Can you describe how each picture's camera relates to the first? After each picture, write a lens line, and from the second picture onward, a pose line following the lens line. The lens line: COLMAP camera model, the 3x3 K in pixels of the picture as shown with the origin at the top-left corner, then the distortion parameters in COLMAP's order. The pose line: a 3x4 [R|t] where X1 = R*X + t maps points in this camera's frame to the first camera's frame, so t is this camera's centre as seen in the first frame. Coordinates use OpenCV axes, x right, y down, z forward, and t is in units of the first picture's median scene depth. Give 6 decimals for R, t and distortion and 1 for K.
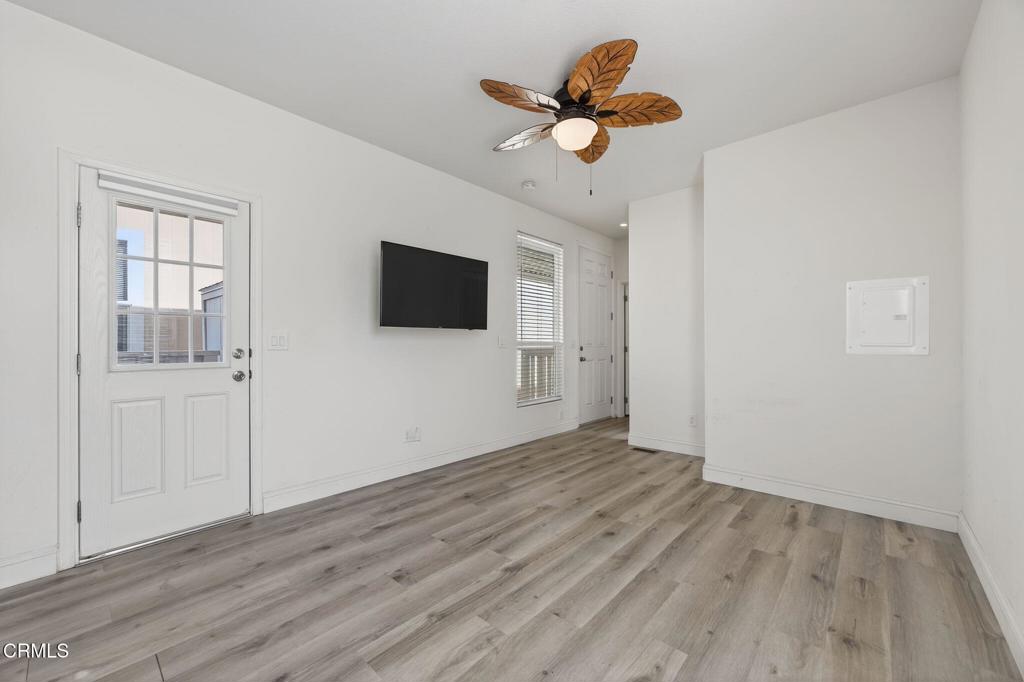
lens RADIAL K [[406.3, 0, 513.1], [0, 406.3, 340.9], [0, 0, 1]] dist [-0.001390, 0.001316]
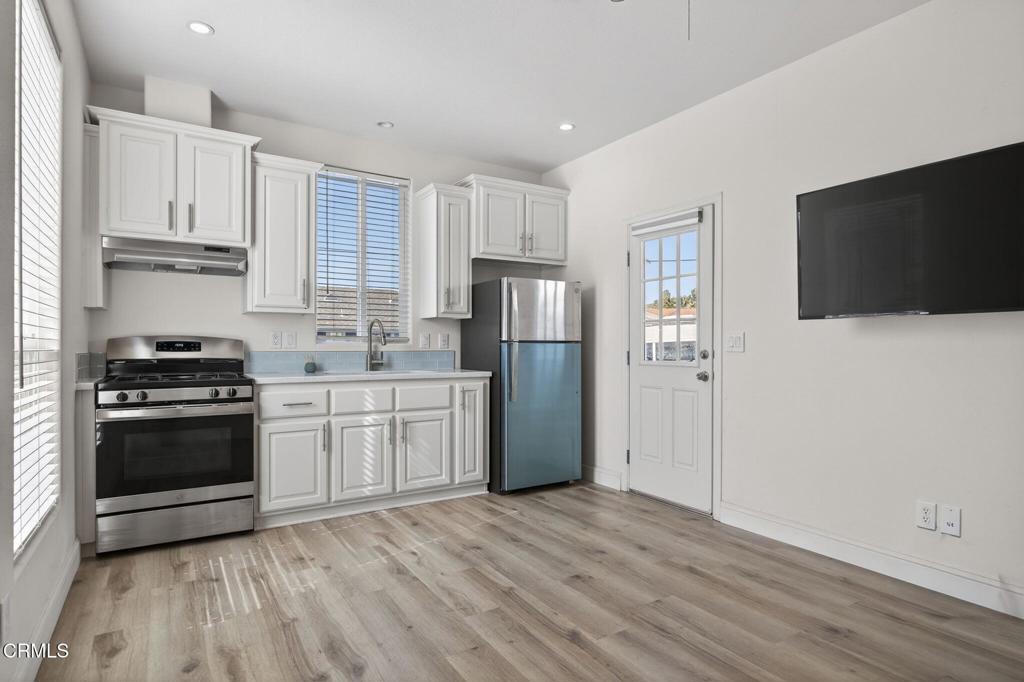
lens RADIAL K [[559.3, 0, 513.6], [0, 559.3, 346.7], [0, 0, 1]] dist [-0.000486, -0.000720]
pose [[-0.276307, -0.000230, -0.961070, 0.846982], [0.005049, 0.999986, -0.001691, 0.011408], [0.961056, -0.005319, -0.276302, 0.956626]]
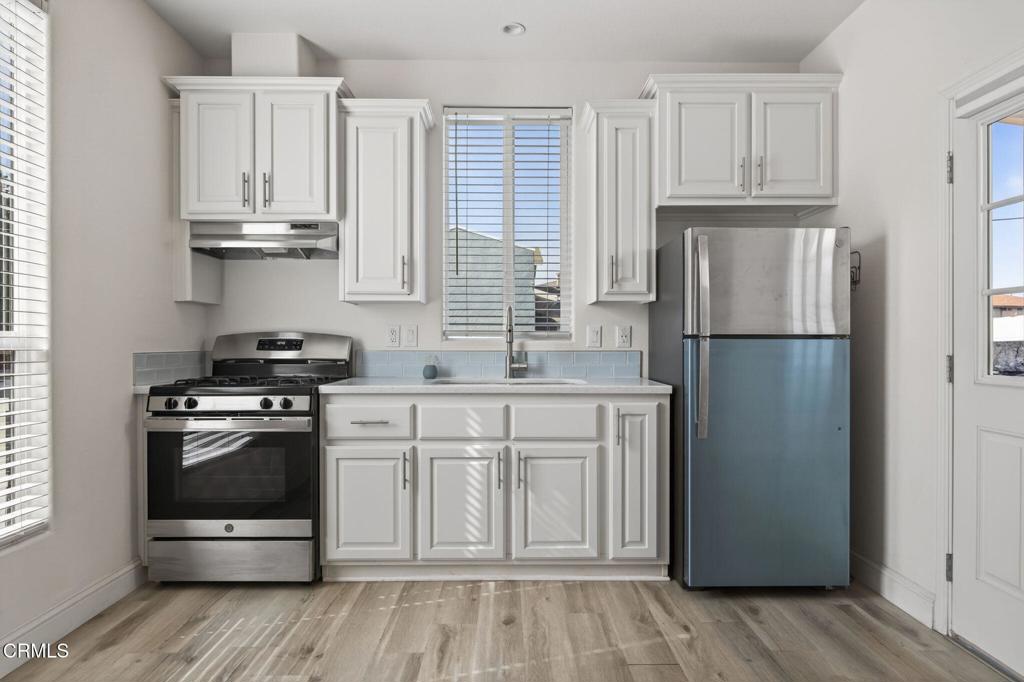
lens RADIAL K [[585.3, 0, 510.7], [0, 585.3, 345.1], [0, 0, 1]] dist [-0.005981, 0.001780]
pose [[-0.743082, 0.002240, -0.669196, 0.199819], [0.003347, 0.999994, -0.000368, 0.007582], [0.669192, -0.002513, -0.743086, 1.031970]]
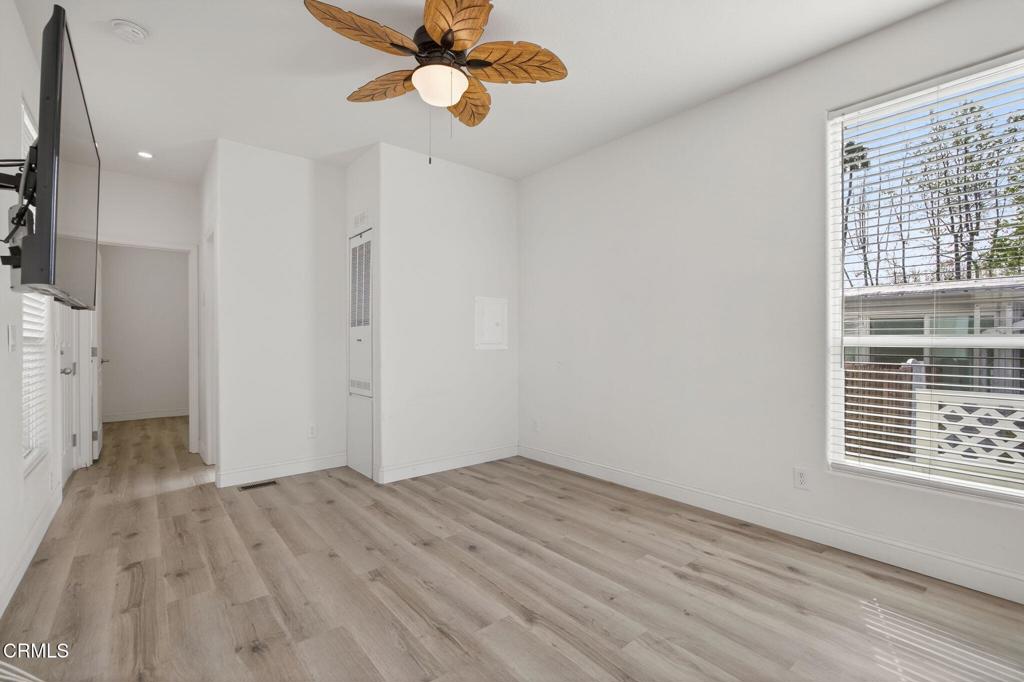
lens RADIAL K [[449.4, 0, 513.2], [0, 449.4, 338.5], [0, 0, 1]] dist [-0.014007, 0.000702]
pose [[0.146792, 0.010507, 0.989112, -0.727634], [-0.007932, 0.999924, -0.009445, 0.008859], [-0.989136, -0.006459, 0.146864, 0.731616]]
